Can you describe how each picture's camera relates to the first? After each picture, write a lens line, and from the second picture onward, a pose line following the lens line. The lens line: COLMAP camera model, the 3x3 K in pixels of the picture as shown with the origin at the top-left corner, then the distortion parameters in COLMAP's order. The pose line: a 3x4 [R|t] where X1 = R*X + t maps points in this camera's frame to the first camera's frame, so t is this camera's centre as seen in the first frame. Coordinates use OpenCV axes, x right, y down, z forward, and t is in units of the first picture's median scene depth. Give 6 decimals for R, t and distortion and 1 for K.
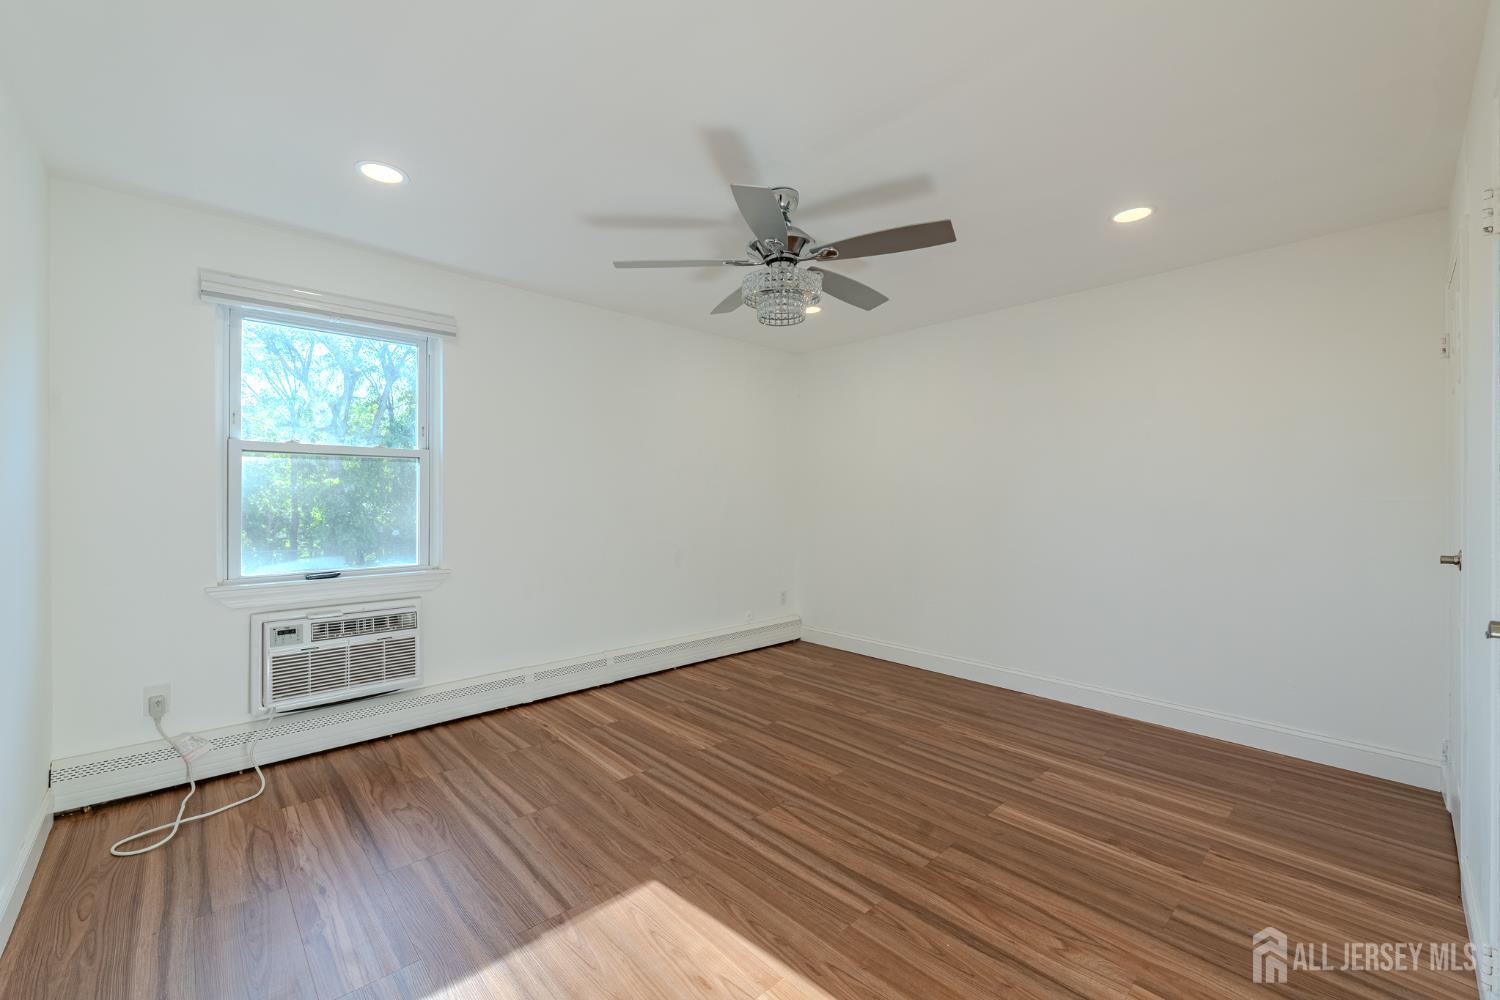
lens RADIAL K [[617.9, 0, 738.2], [0, 617.9, 486.1], [0, 0, 1]] dist [0.000051, -0.000148]
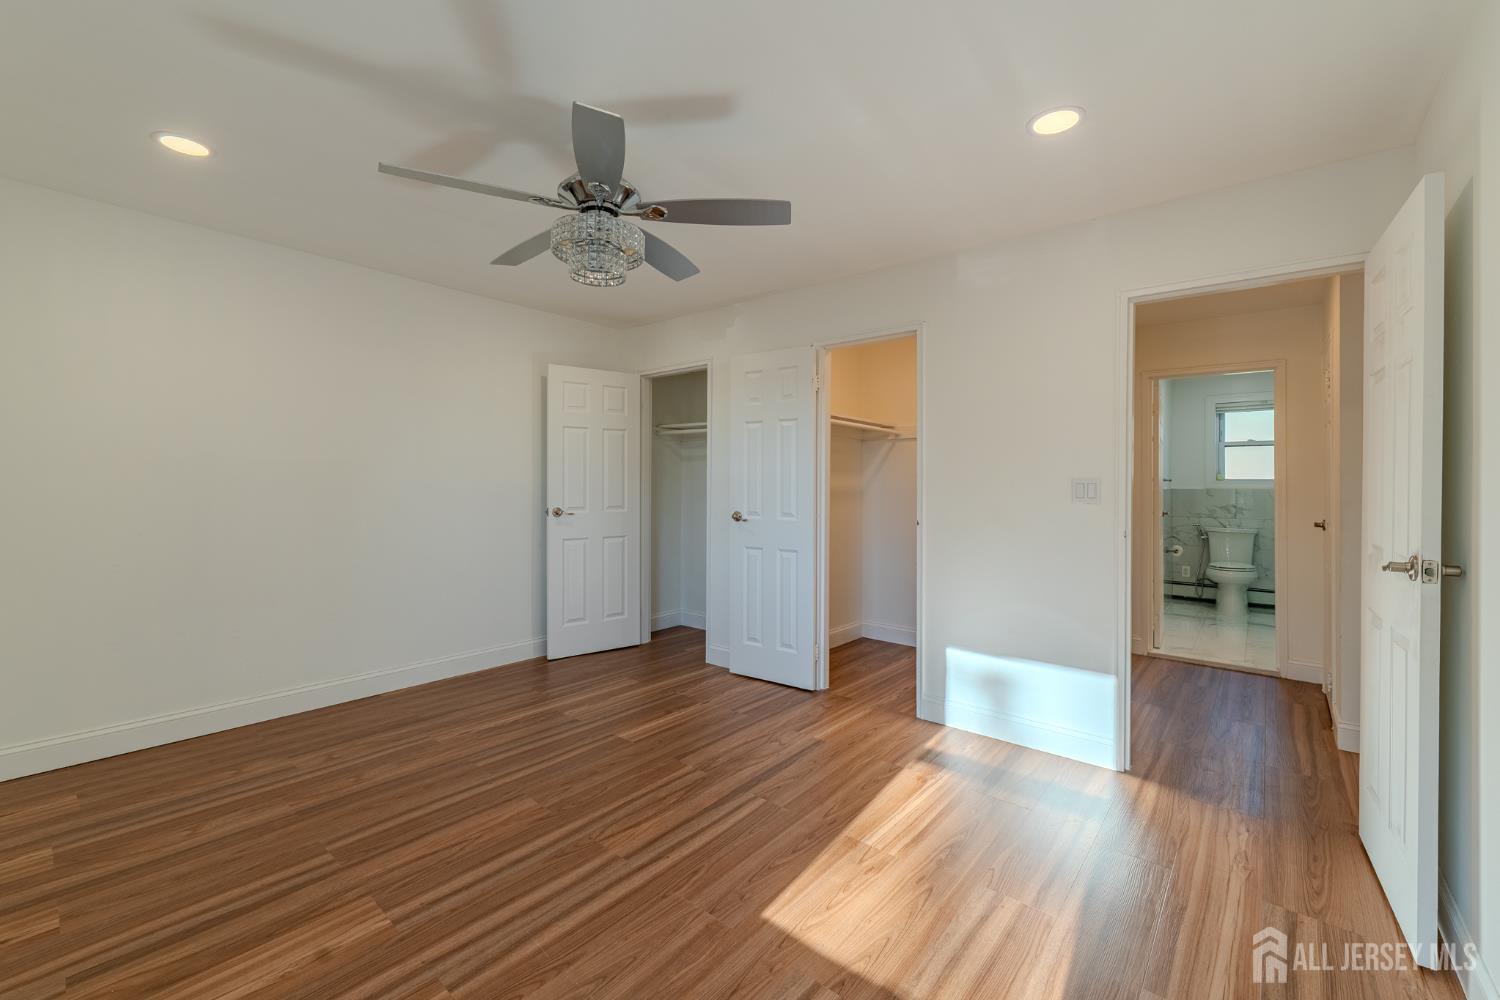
lens RADIAL K [[617.9, 0, 738.2], [0, 617.9, 486.1], [0, 0, 1]] dist [0.000051, -0.000148]
pose [[-0.131238, -0.008580, 0.991314, -0.769061], [-0.023143, 0.999717, 0.005589, 0.008744], [-0.991081, -0.022209, -0.131400, 0.878956]]
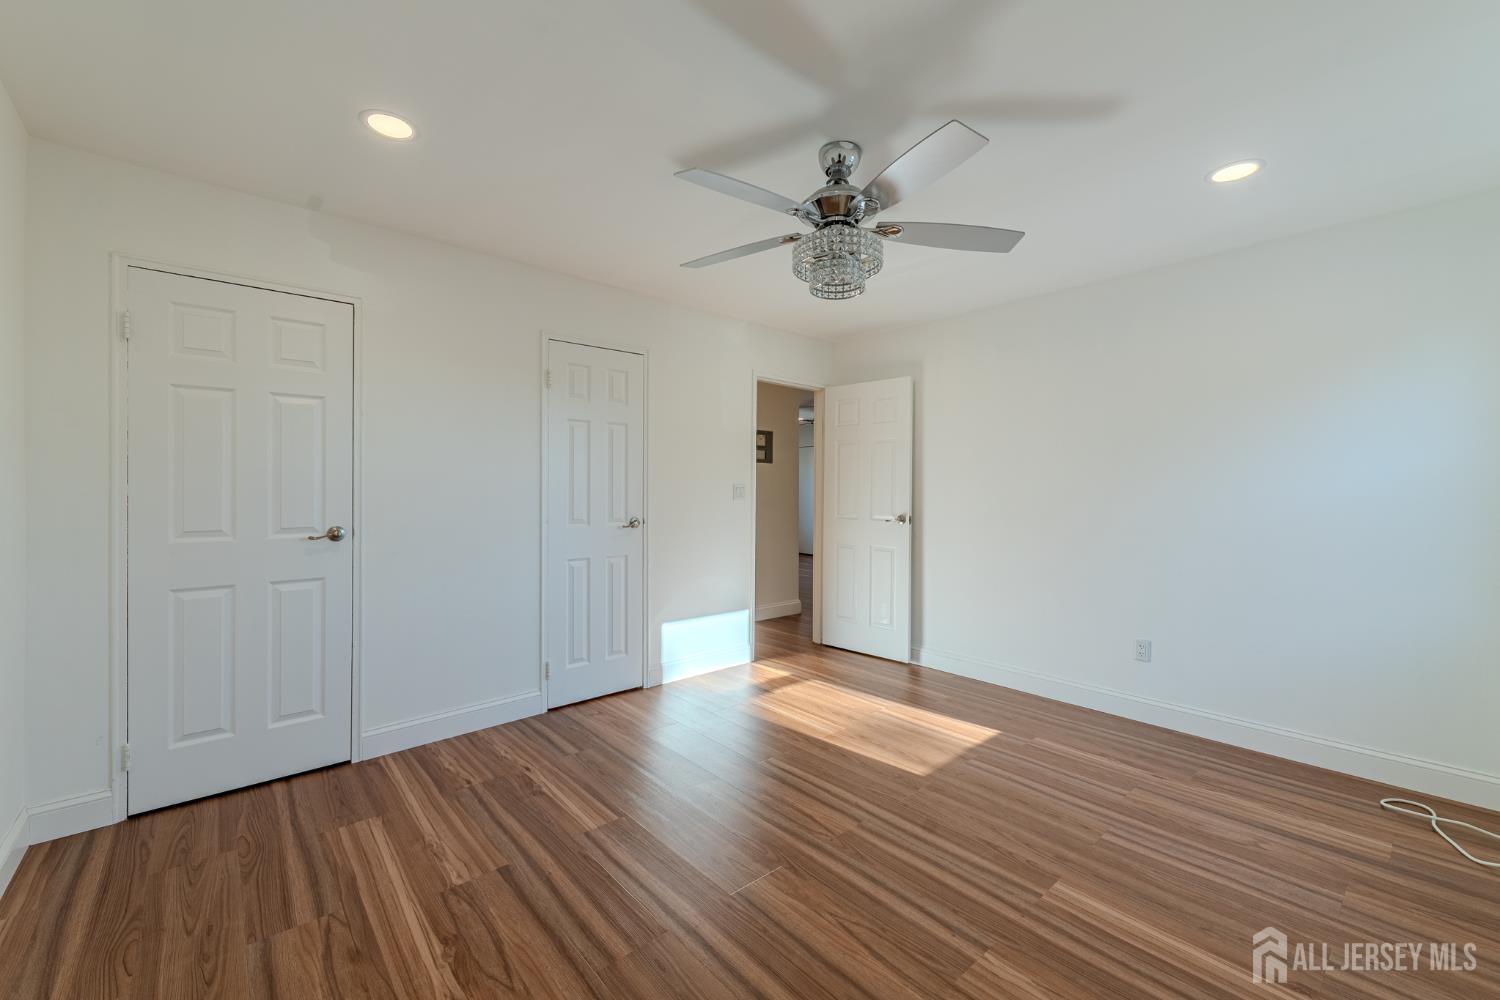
lens RADIAL K [[599.7, 0, 751.0], [0, 599.7, 494.8], [0, 0, 1]] dist [-0.000978, 0.000031]
pose [[-0.999926, -0.006750, 0.010100, 0.173706], [-0.006808, 0.999960, -0.005805, 0.026064], [-0.010060, -0.005873, -0.999932, 1.771512]]
